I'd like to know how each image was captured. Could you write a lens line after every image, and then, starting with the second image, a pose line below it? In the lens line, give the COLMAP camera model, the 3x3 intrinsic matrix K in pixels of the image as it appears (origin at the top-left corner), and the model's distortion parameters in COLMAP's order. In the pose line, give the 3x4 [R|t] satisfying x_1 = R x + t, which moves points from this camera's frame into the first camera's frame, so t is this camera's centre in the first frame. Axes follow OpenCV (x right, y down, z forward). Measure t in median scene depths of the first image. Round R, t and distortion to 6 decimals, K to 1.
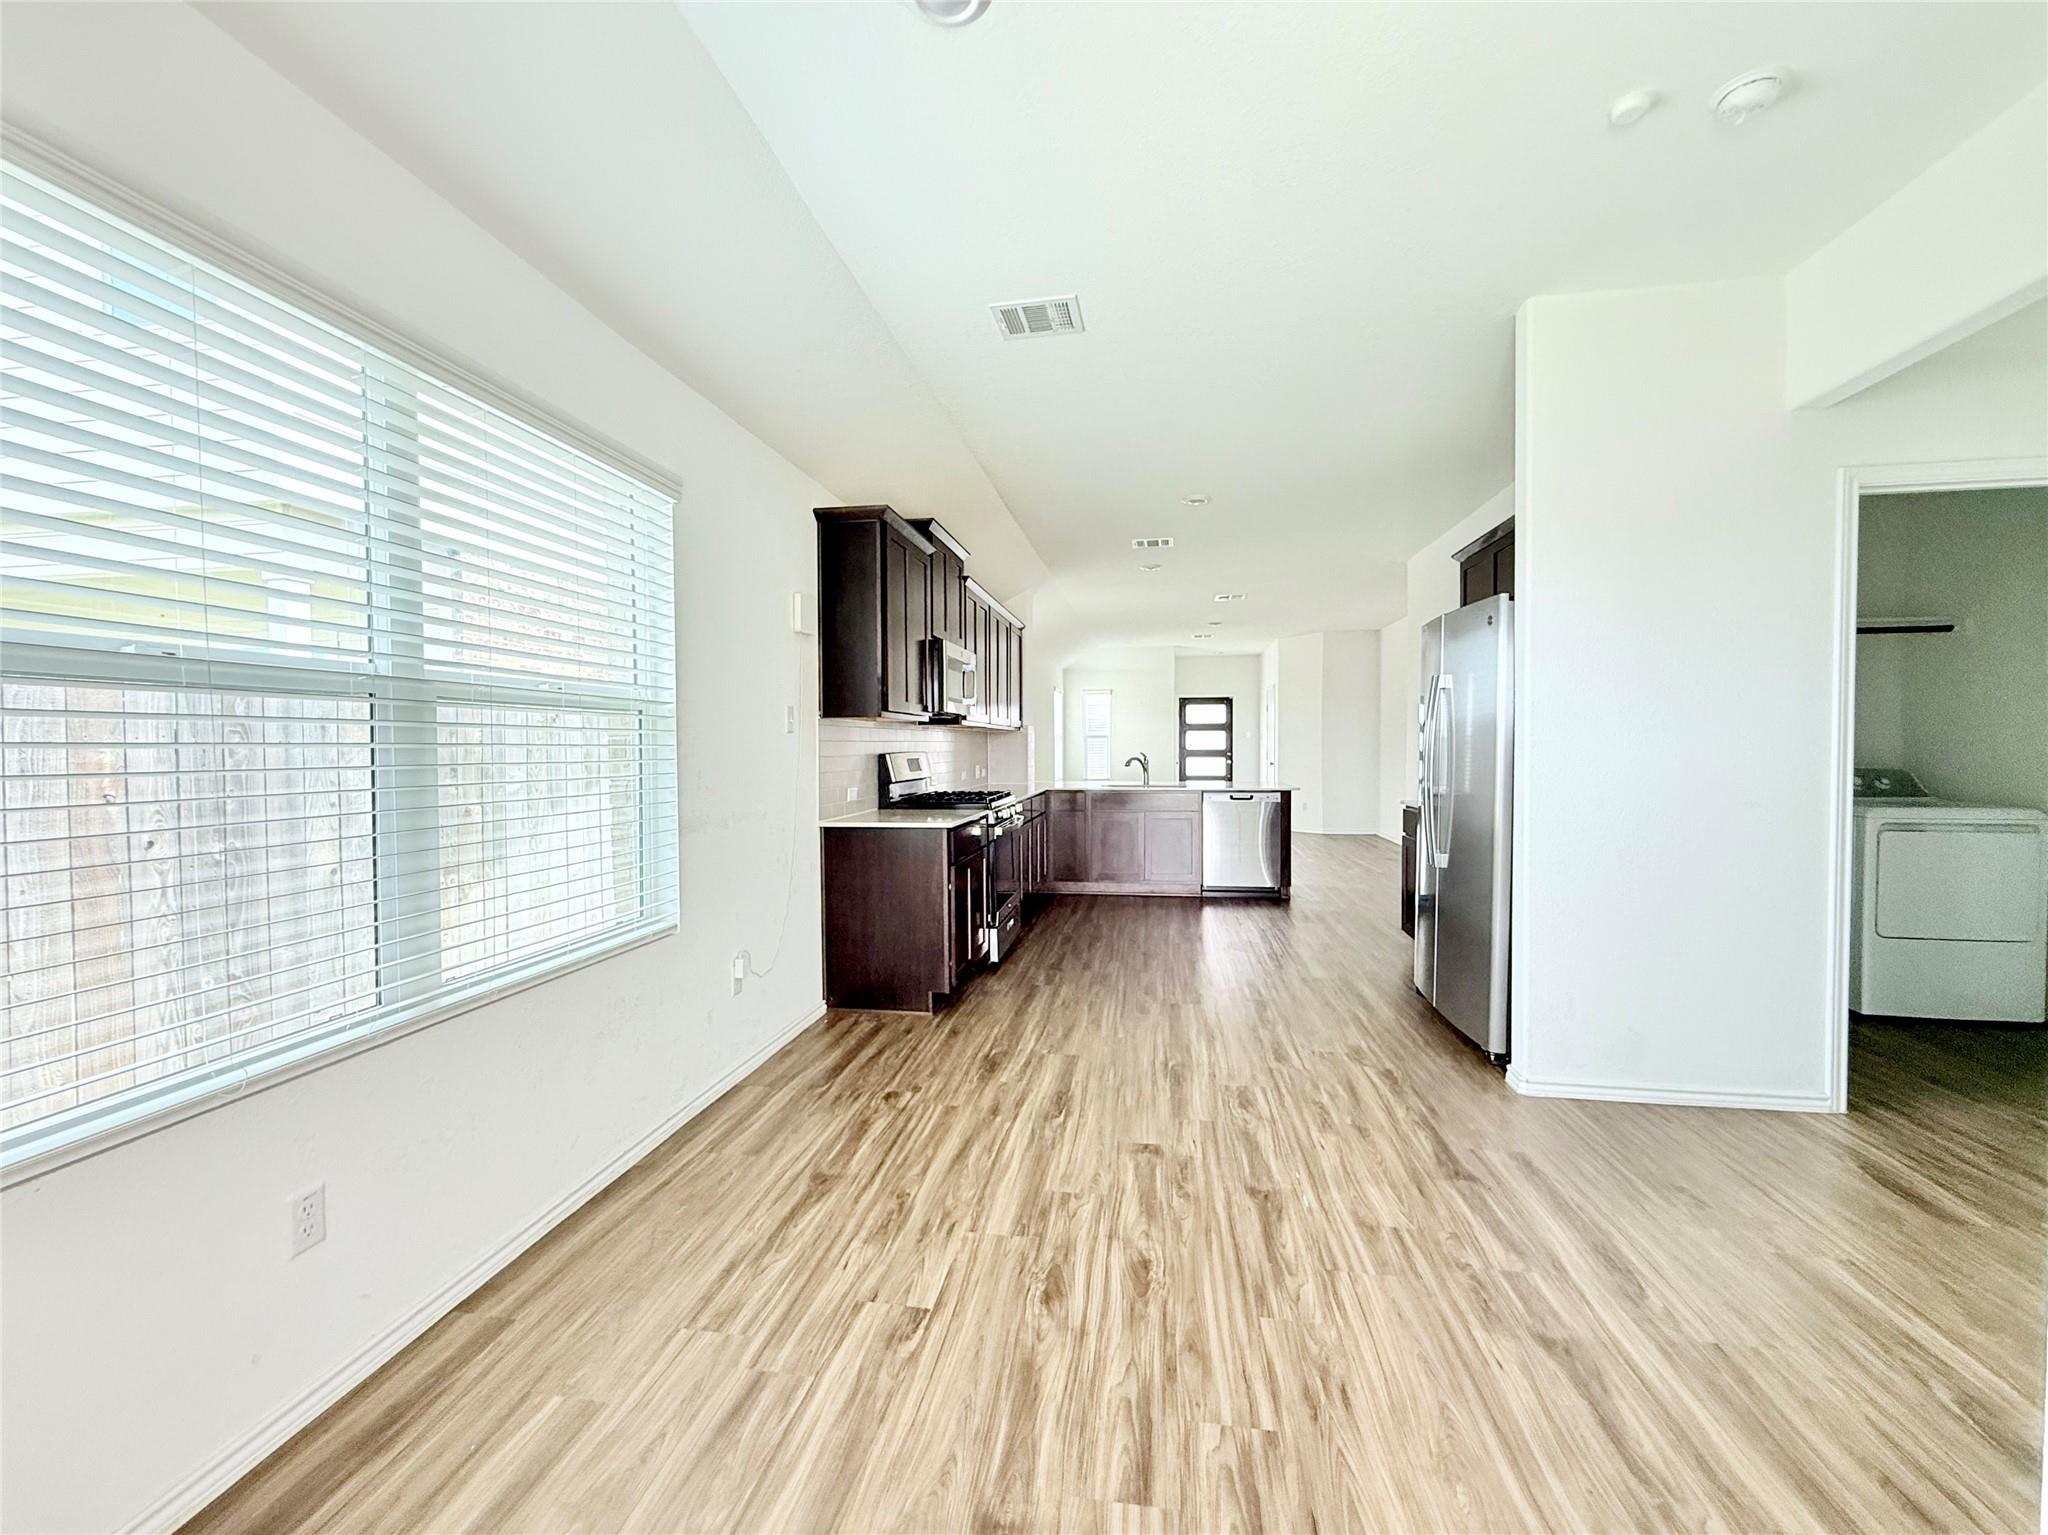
lens RADIAL K [[817.3, 0, 1031.6], [0, 817.3, 761.0], [0, 0, 1]] dist [0.001017, -0.000572]
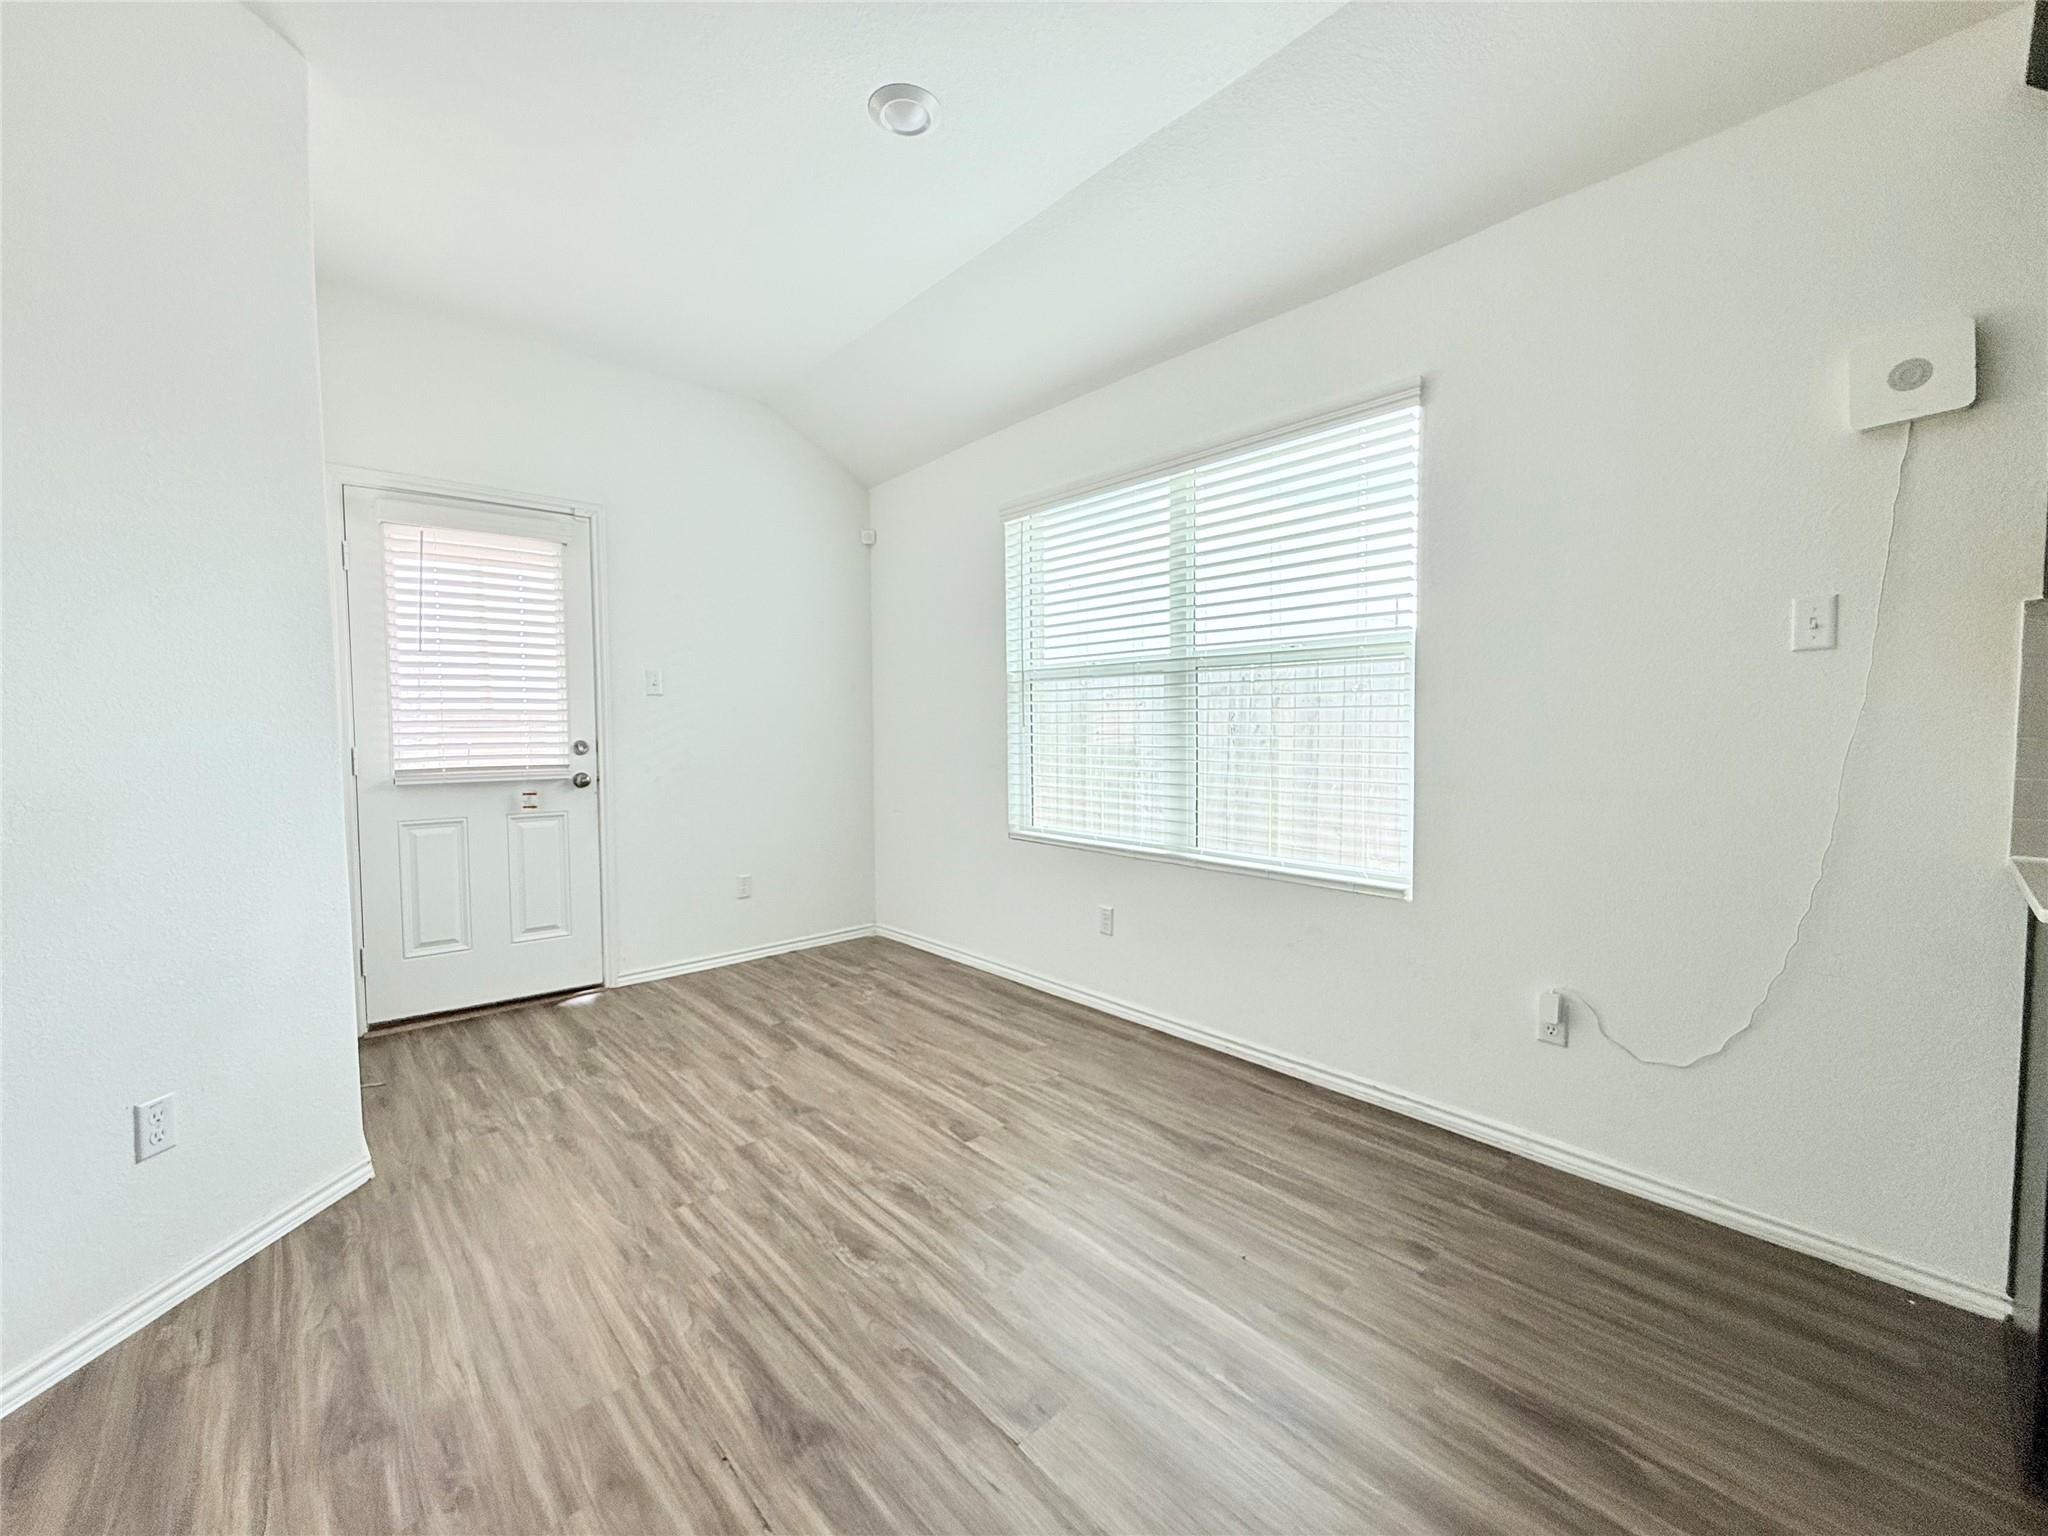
lens RADIAL K [[817.3, 0, 1021.4], [0, 817.3, 773.8], [0, 0, 1]] dist [0.001017, -0.000572]
pose [[-0.629396, 0.059032, -0.774839, 0.299566], [-0.002350, 0.996961, 0.077864, 0.002624], [0.777081, 0.050828, -0.627345, 0.718038]]
